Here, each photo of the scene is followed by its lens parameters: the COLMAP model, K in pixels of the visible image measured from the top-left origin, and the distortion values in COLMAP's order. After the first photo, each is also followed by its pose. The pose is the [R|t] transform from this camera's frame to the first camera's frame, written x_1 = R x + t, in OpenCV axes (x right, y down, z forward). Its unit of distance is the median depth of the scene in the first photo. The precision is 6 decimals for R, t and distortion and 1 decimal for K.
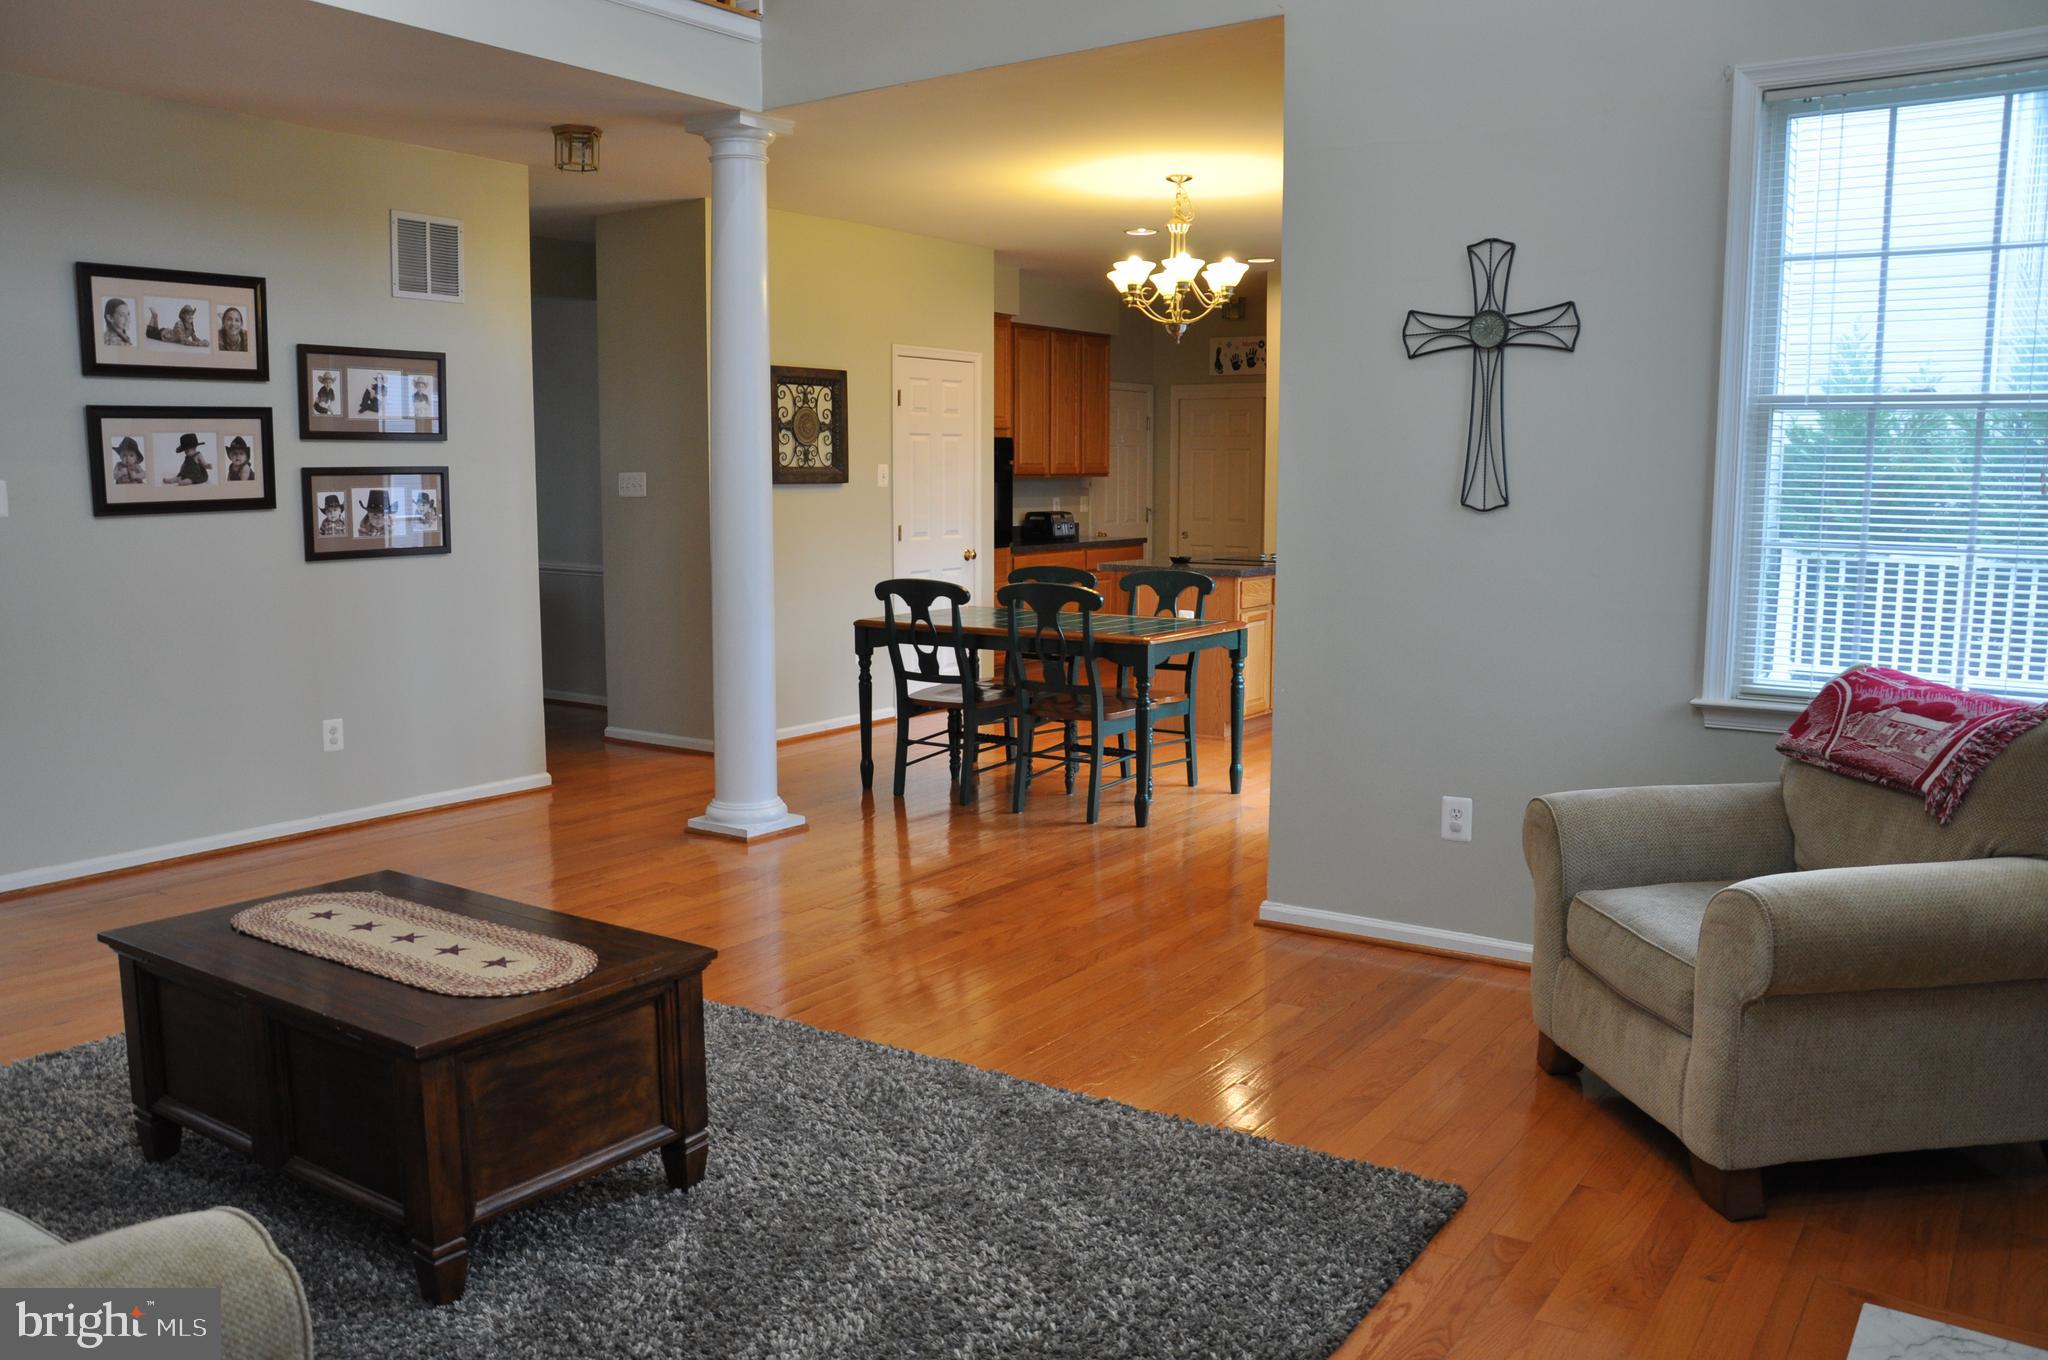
lens RADIAL K [[1616.3, 0, 1023.5], [0, 1616.3, 681.9], [0, 0, 1]] dist [-0.110367, 0.035982]
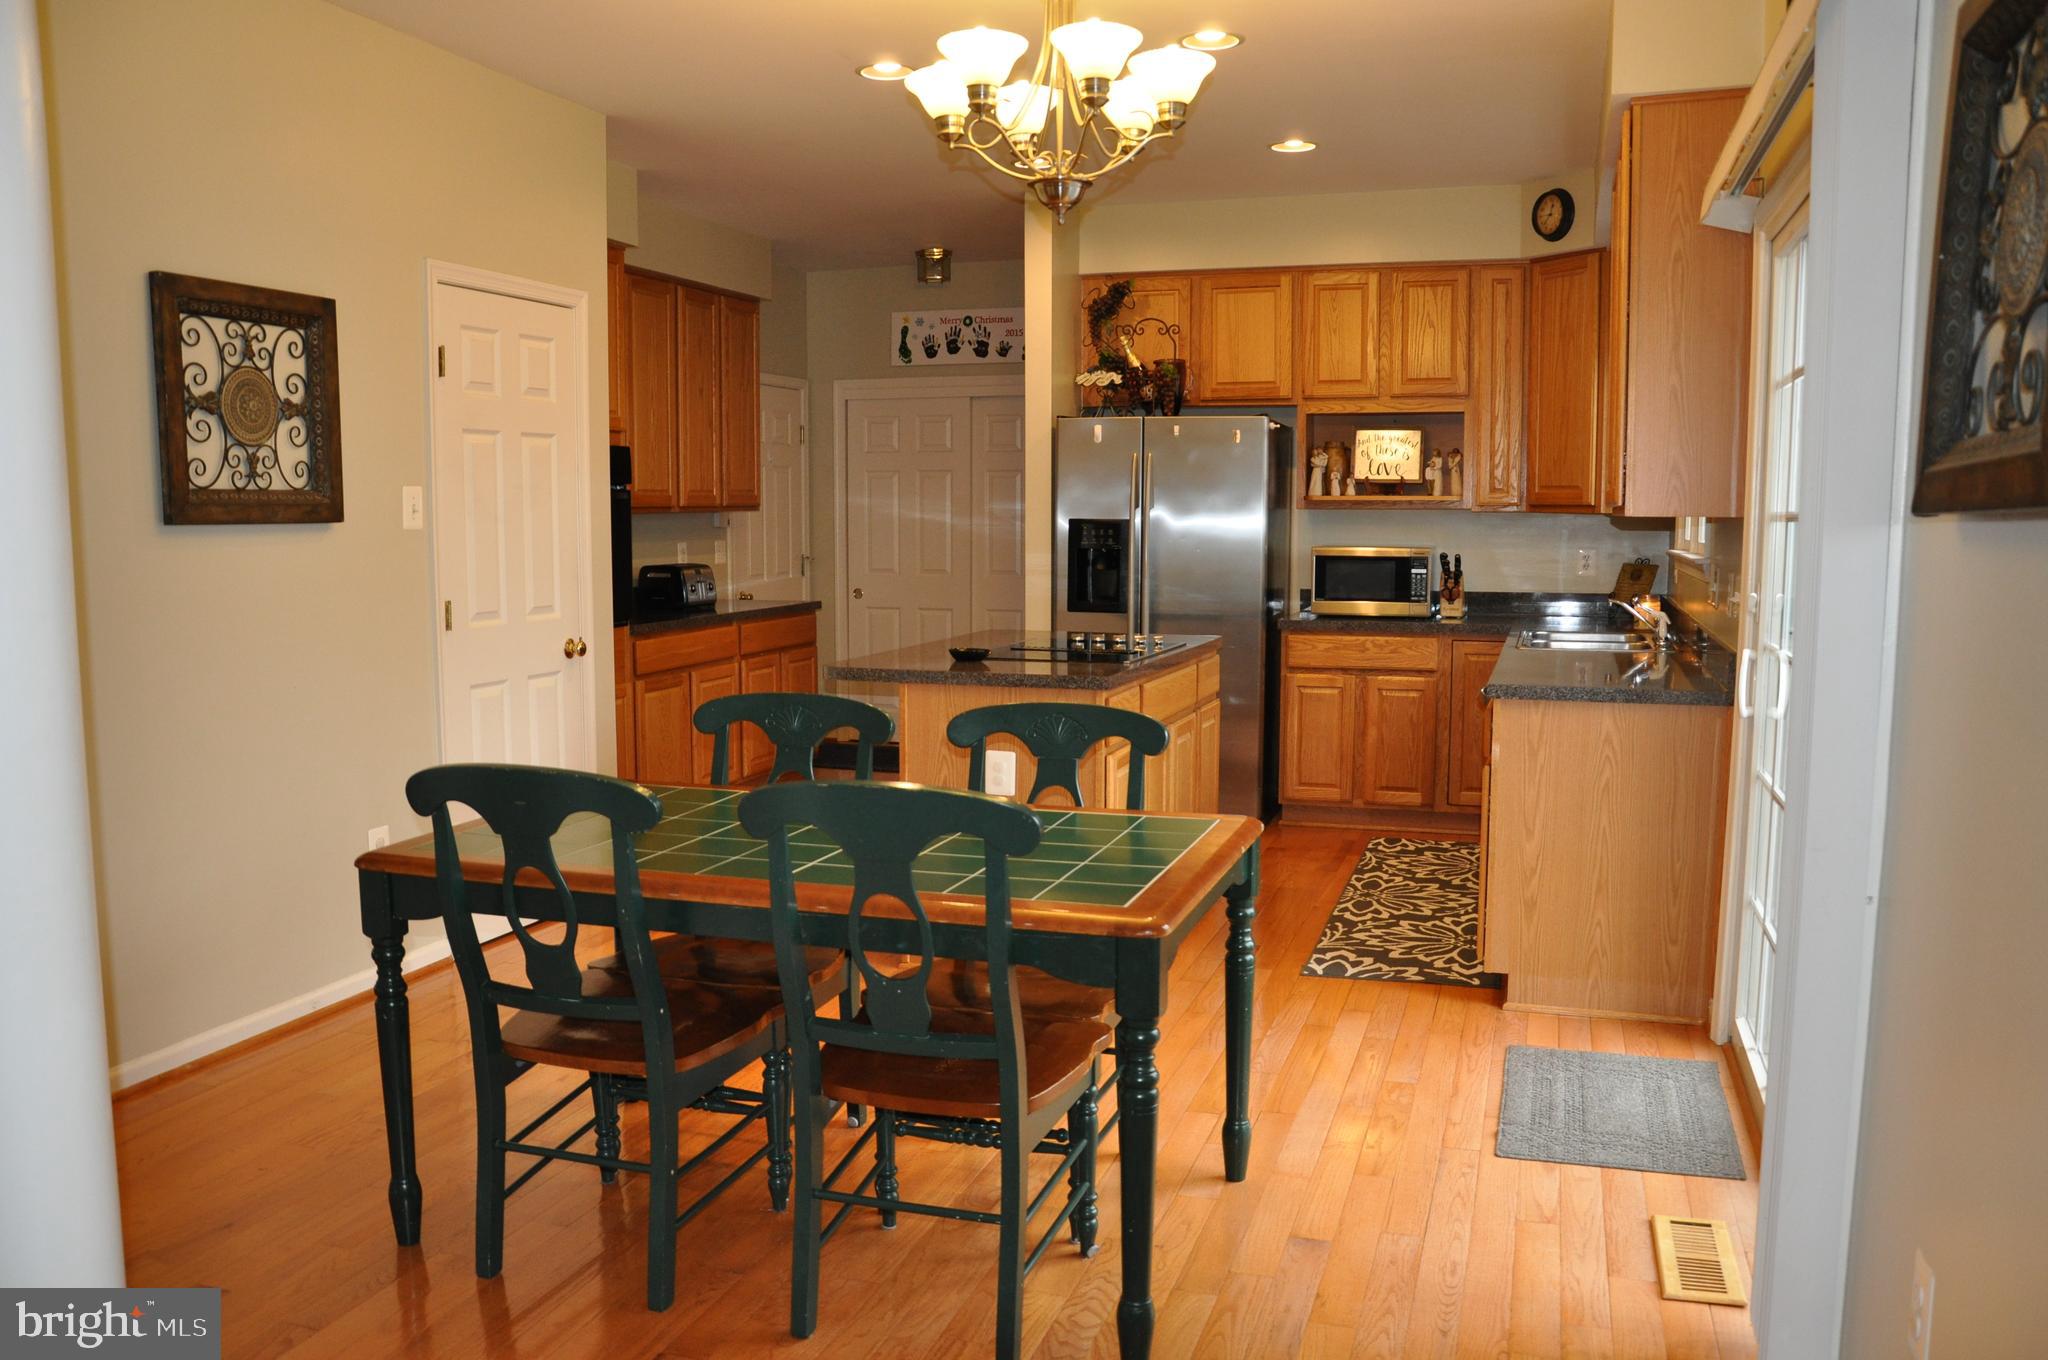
lens RADIAL K [[1616.3, 0, 980.0], [0, 1616.3, 721.4], [0, 0, 1]] dist [-0.110367, 0.035982]
pose [[0.967093, -0.032516, 0.252337, -0.044588], [0.032292, 0.999466, 0.005032, -0.058747], [-0.252366, 0.003282, 0.967626, 0.483518]]
